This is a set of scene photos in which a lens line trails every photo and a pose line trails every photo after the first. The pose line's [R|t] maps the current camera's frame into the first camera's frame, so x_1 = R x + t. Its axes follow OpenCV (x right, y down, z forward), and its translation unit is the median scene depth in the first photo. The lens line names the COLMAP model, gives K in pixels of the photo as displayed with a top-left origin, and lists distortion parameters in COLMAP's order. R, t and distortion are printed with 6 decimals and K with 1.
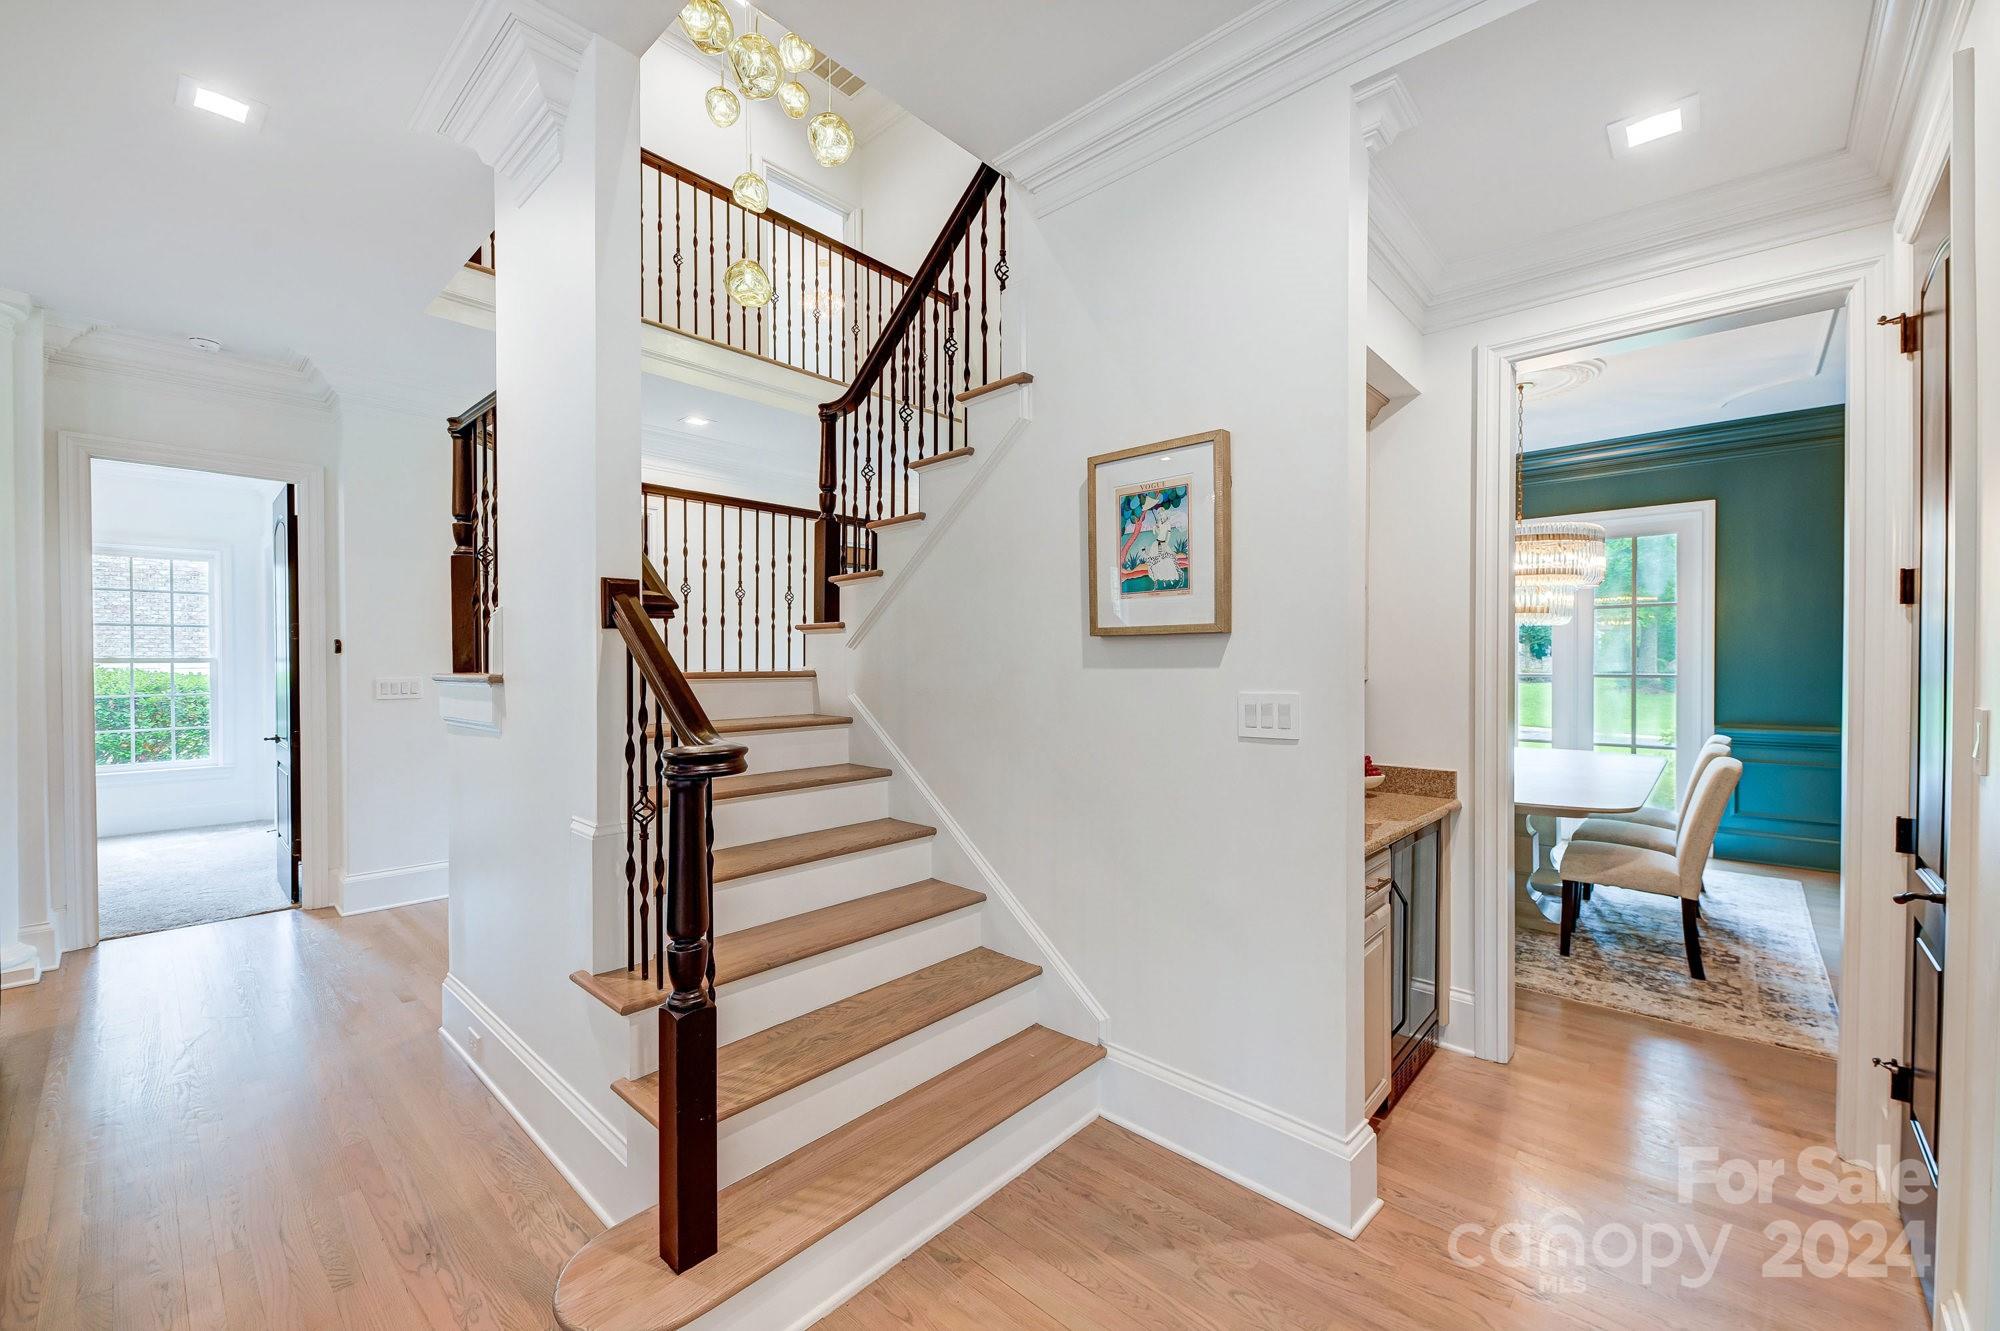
lens RADIAL K [[781.4, 0, 1002.4], [0, 781.4, 670.7], [0, 0, 1]] dist [-0.006968, -0.000296]
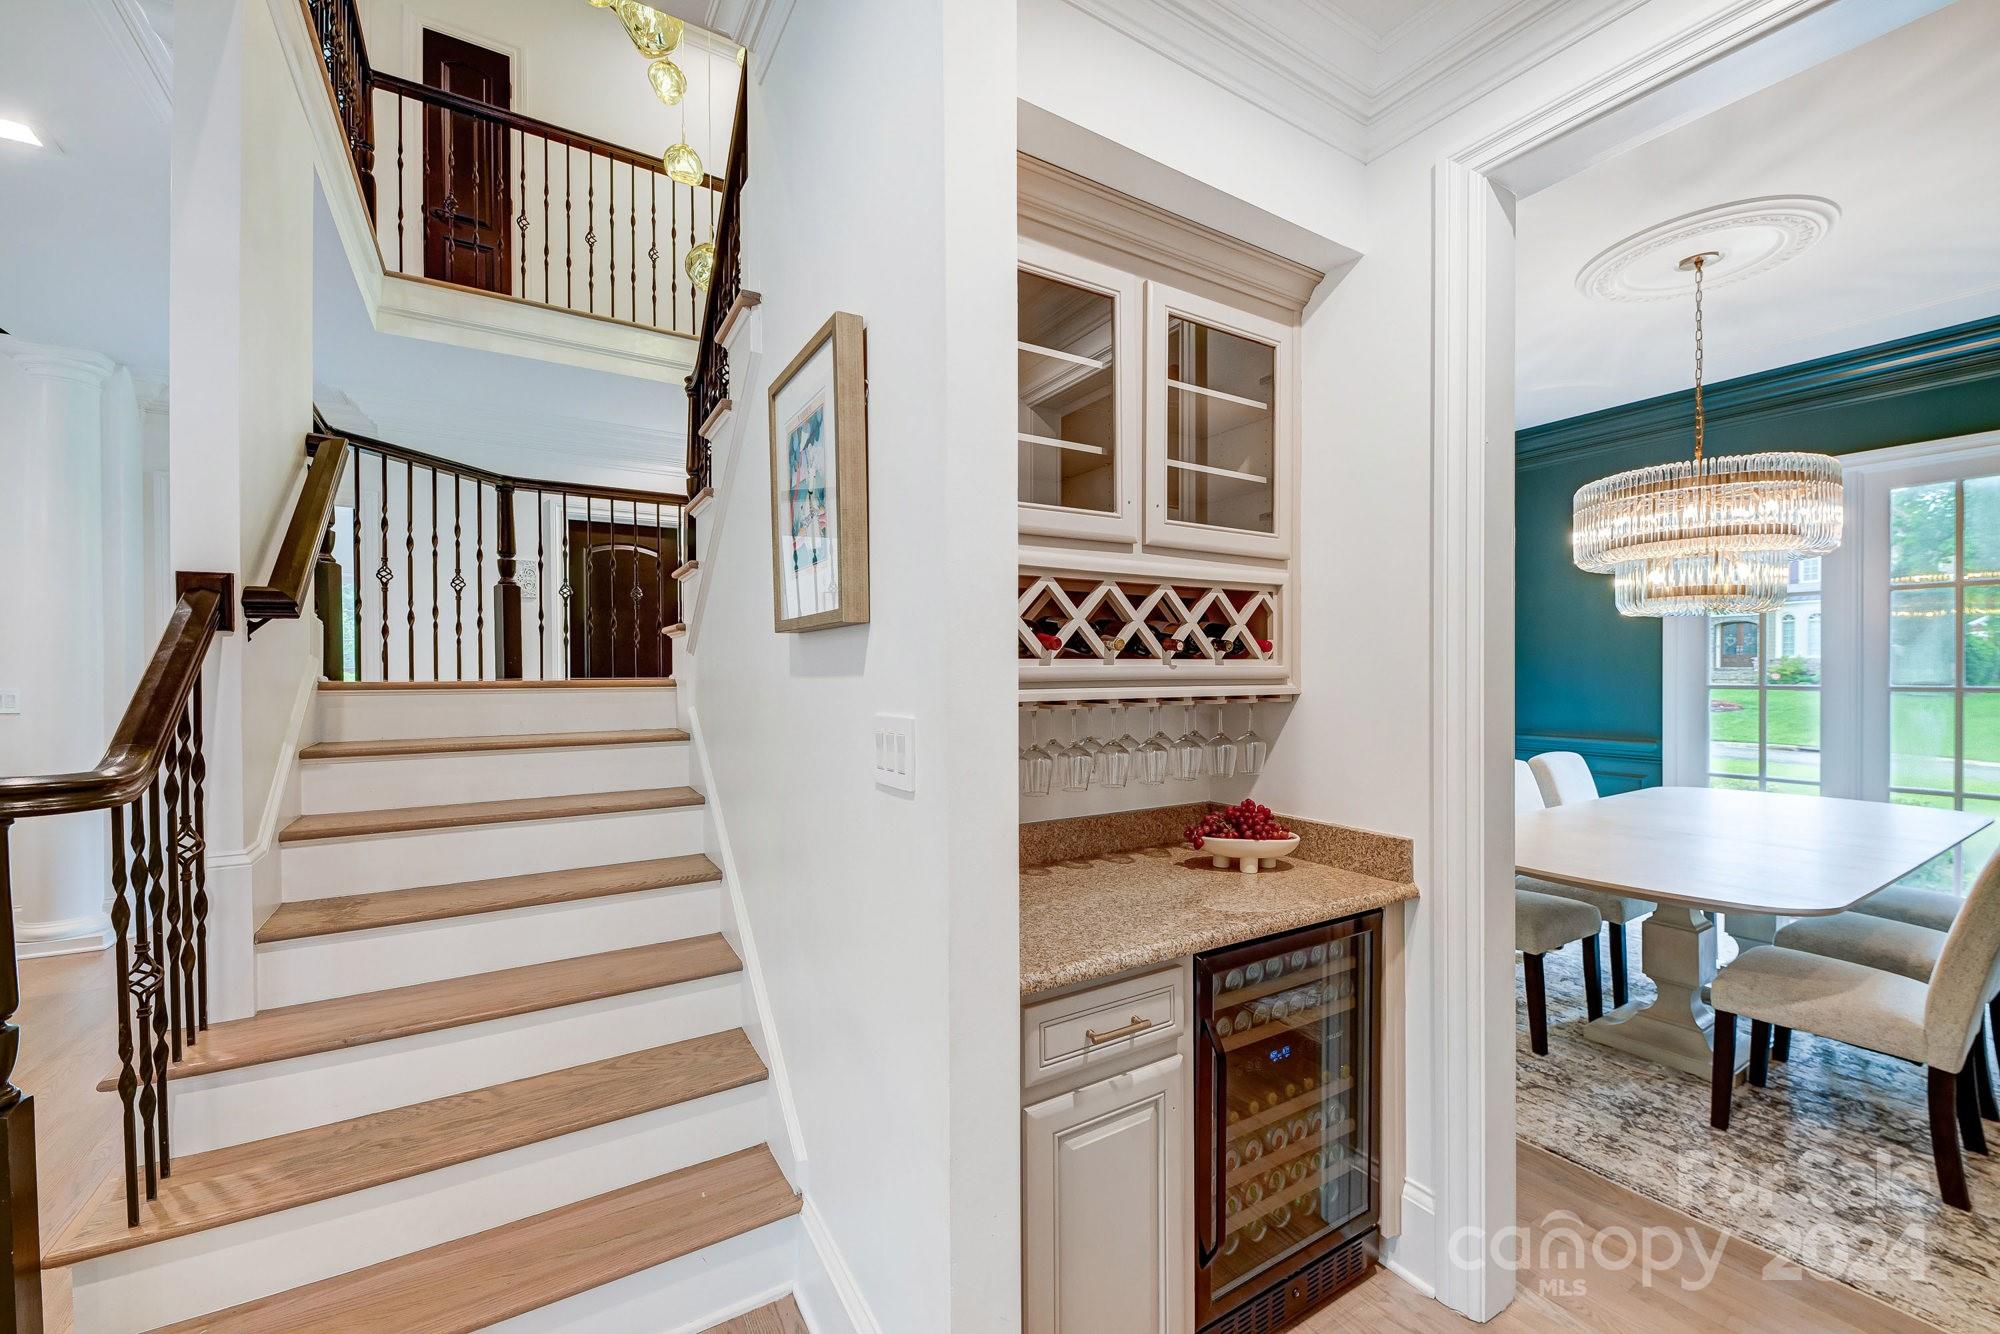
lens RADIAL K [[794.6, 0, 1008.7], [0, 794.6, 678.2], [0, 0, 1]] dist [0.005439, -0.006142]
pose [[0.965075, 0.002552, -0.261960, 0.367405], [-0.002874, 0.999996, -0.000846, -0.000997], [0.261956, 0.001569, 0.965078, 0.242500]]
